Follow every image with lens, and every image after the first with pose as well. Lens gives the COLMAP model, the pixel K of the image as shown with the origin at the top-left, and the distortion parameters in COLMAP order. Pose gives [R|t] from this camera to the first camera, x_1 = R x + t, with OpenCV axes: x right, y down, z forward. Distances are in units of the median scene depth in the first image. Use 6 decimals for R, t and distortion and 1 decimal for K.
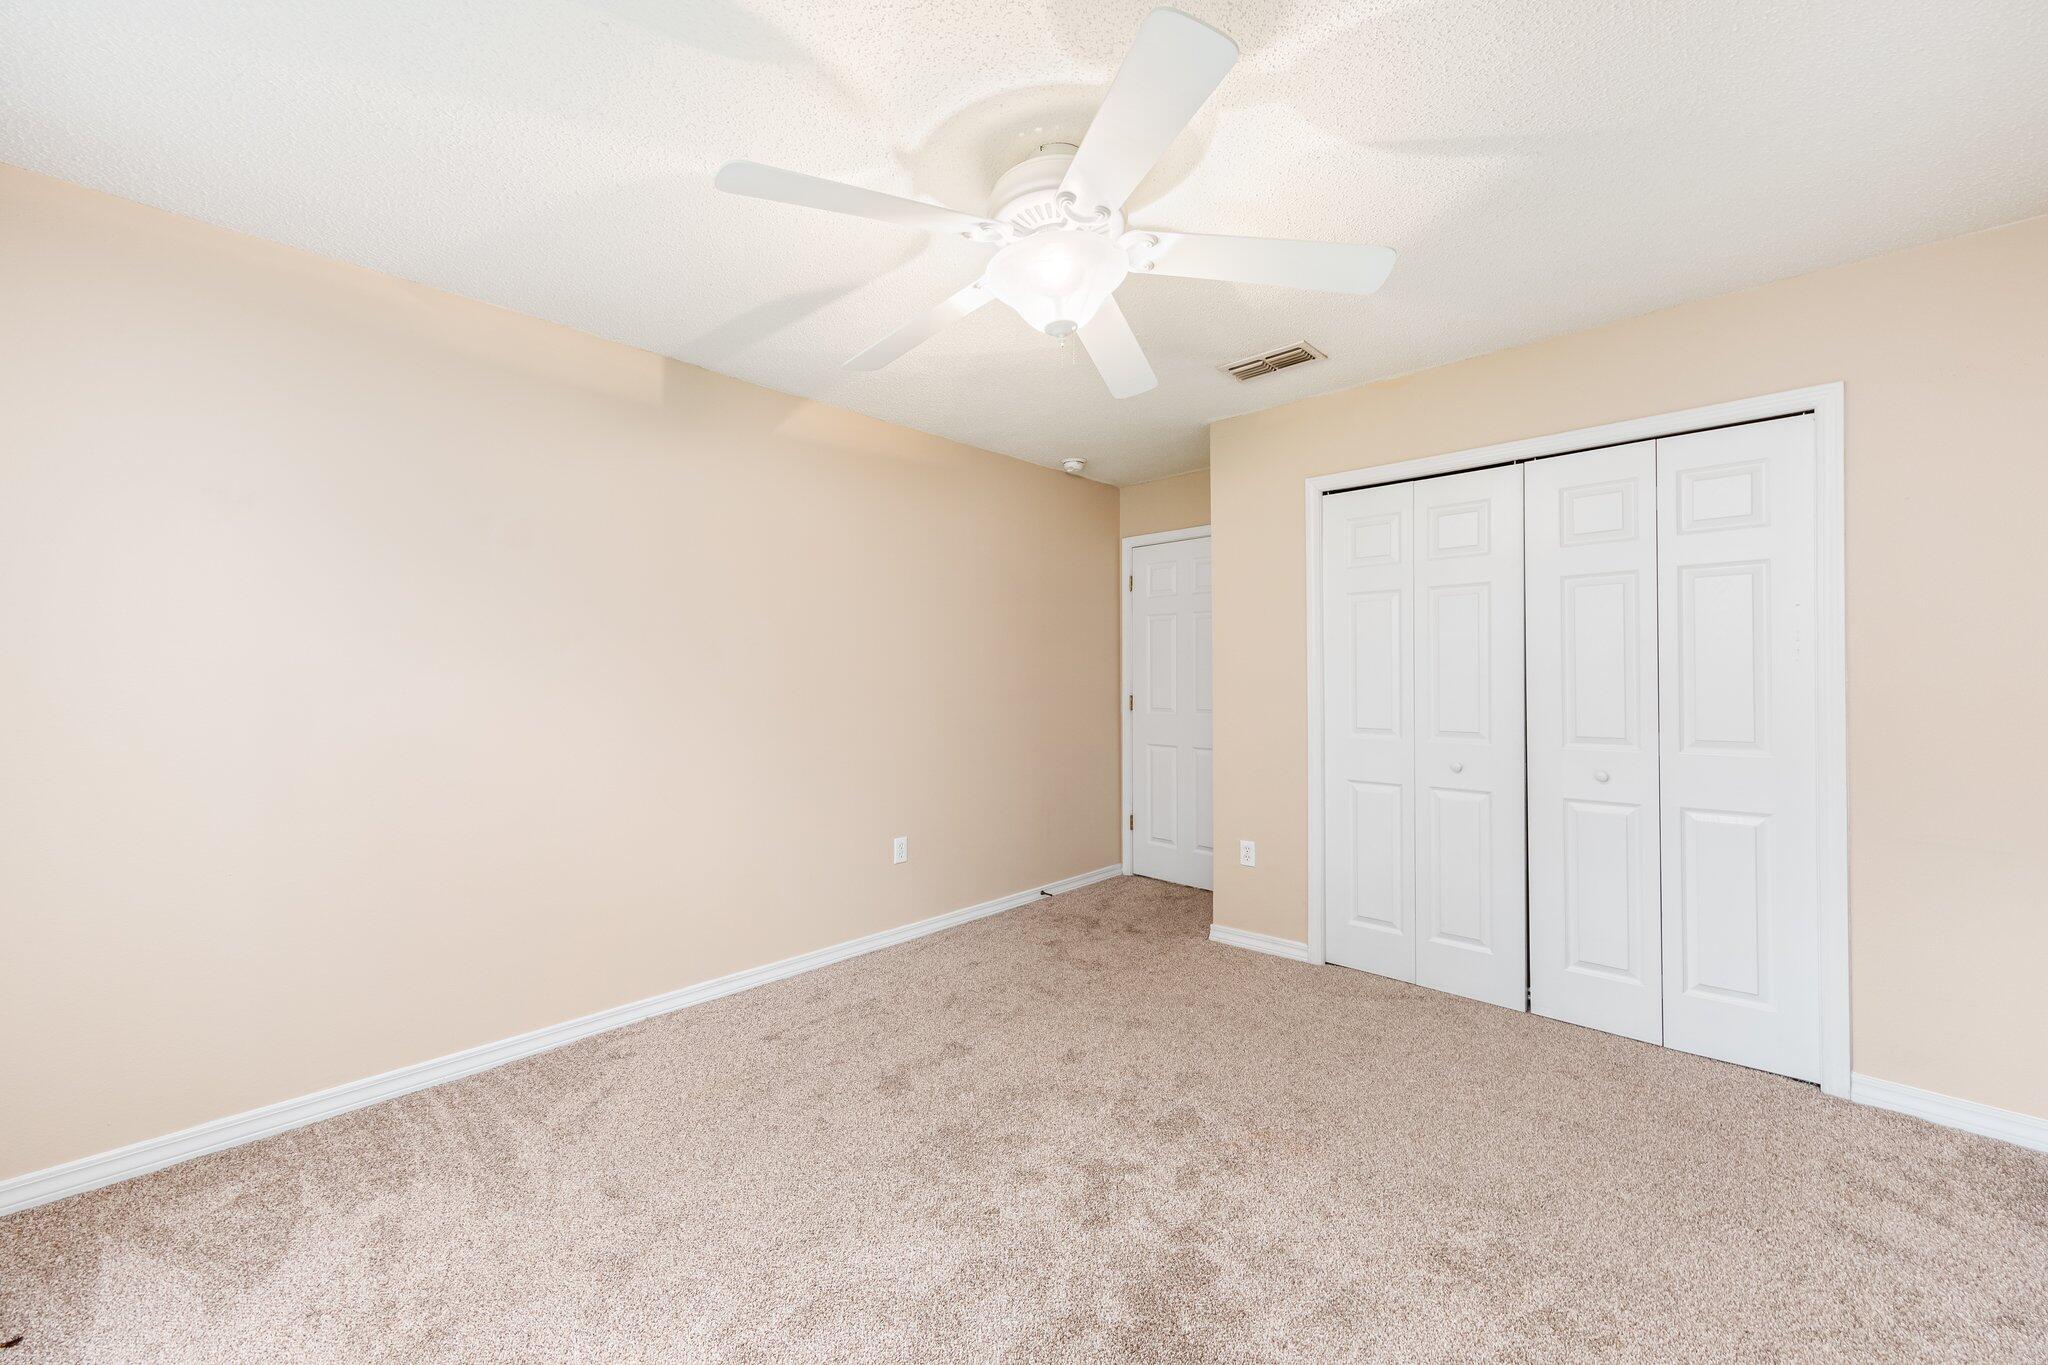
lens RADIAL K [[803.1, 0, 1027.4], [0, 803.1, 681.1], [0, 0, 1]] dist [0.009321, -0.000603]
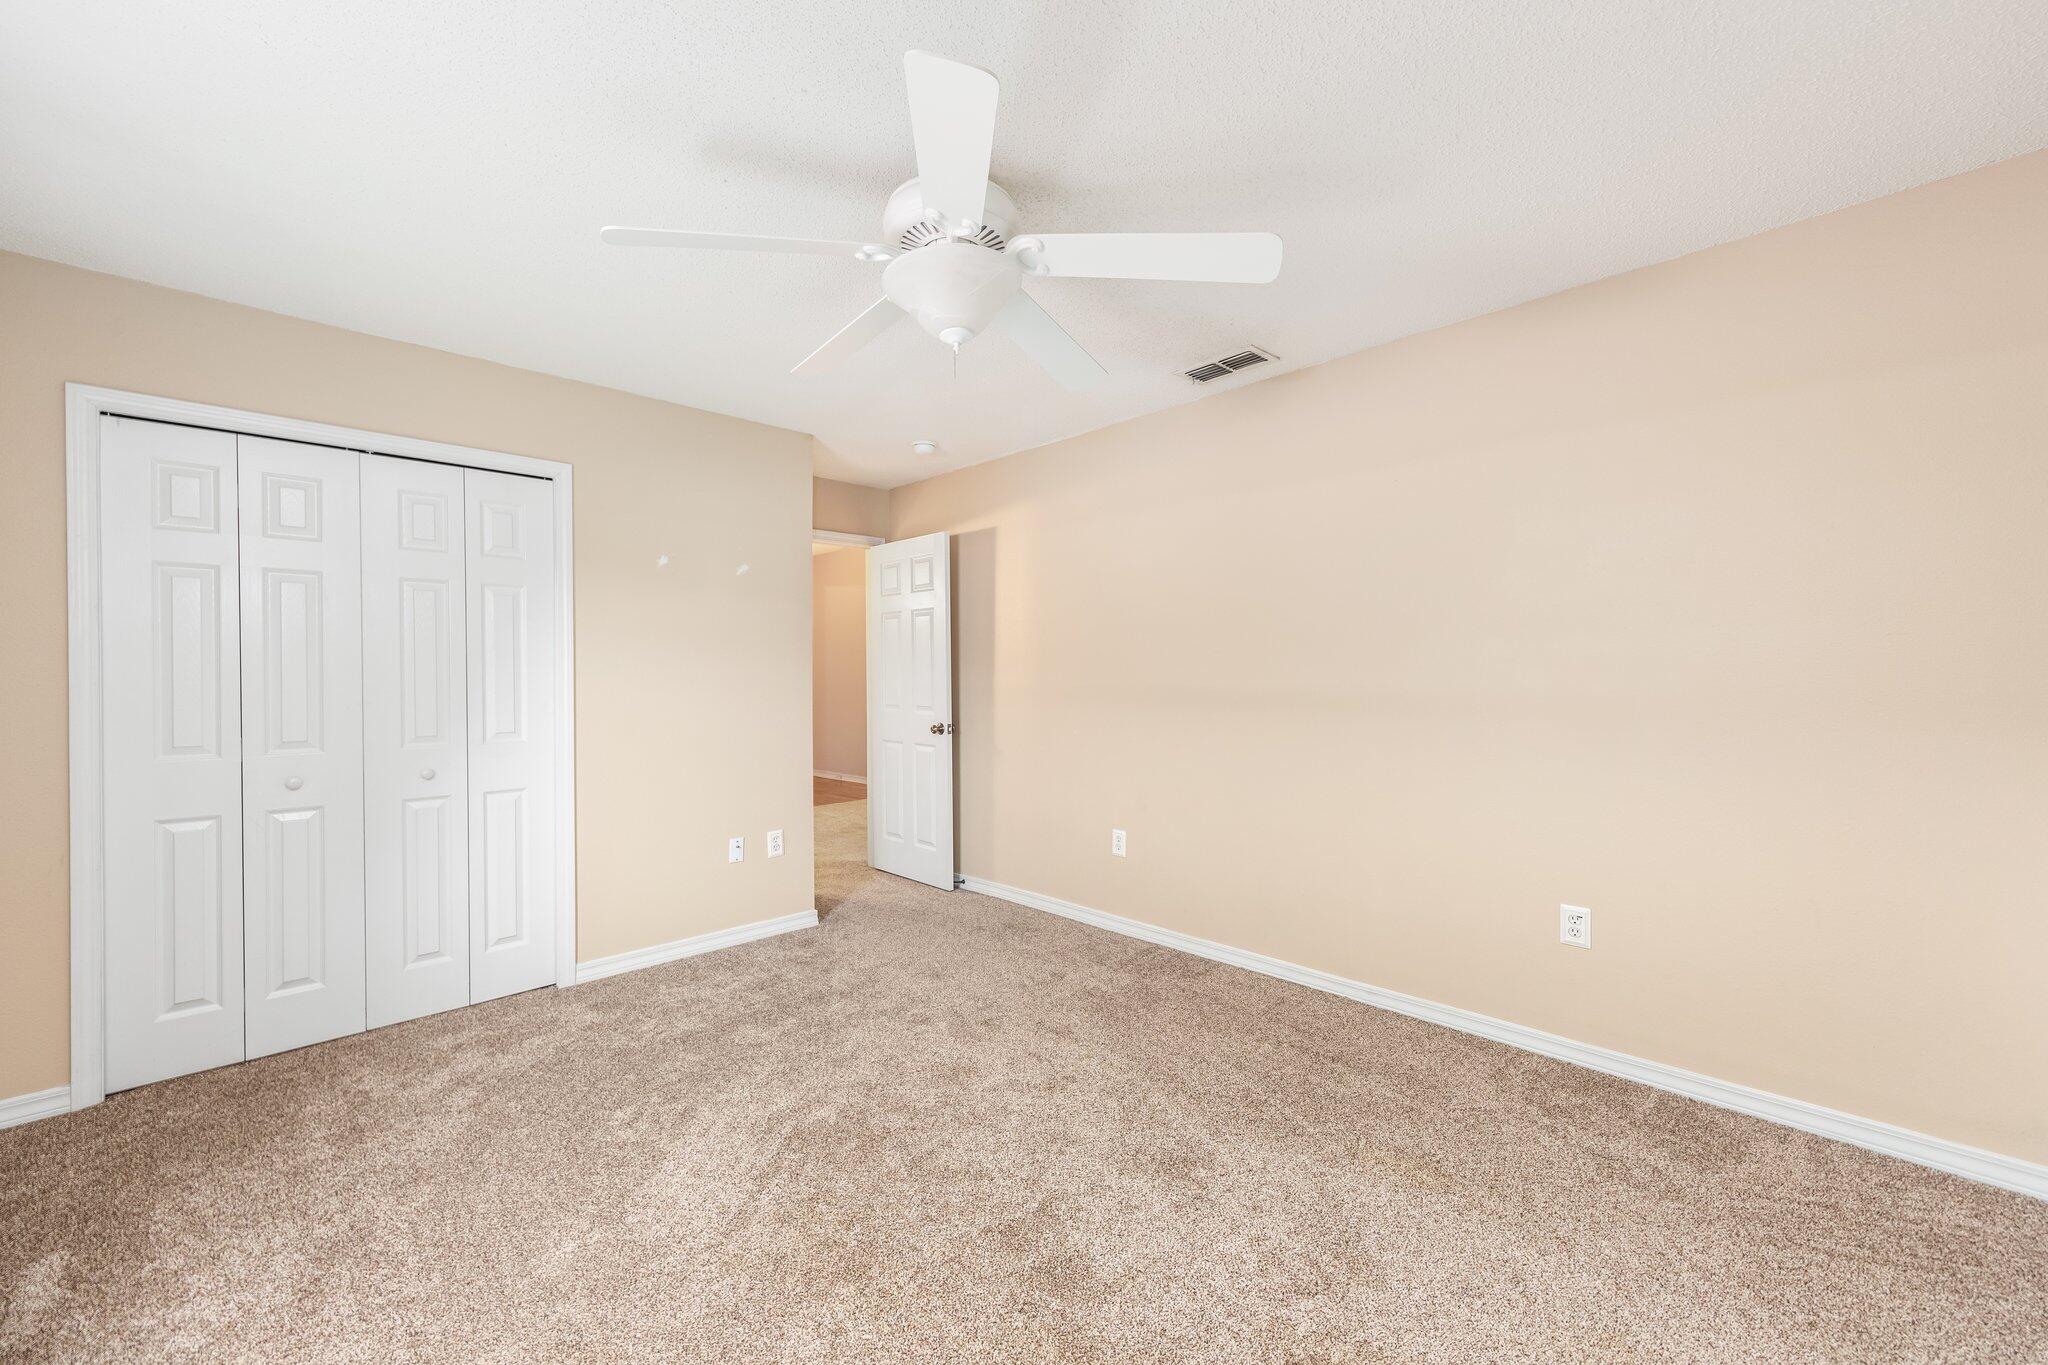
lens RADIAL K [[803.1, 0, 1018.9], [0, 803.1, 677.8], [0, 0, 1]] dist [0.009321, -0.000603]
pose [[-0.019307, 0.005242, 0.999800, -0.342756], [0.016149, 0.999857, -0.004930, 0.011614], [-0.999683, 0.016050, -0.019389, 0.243546]]
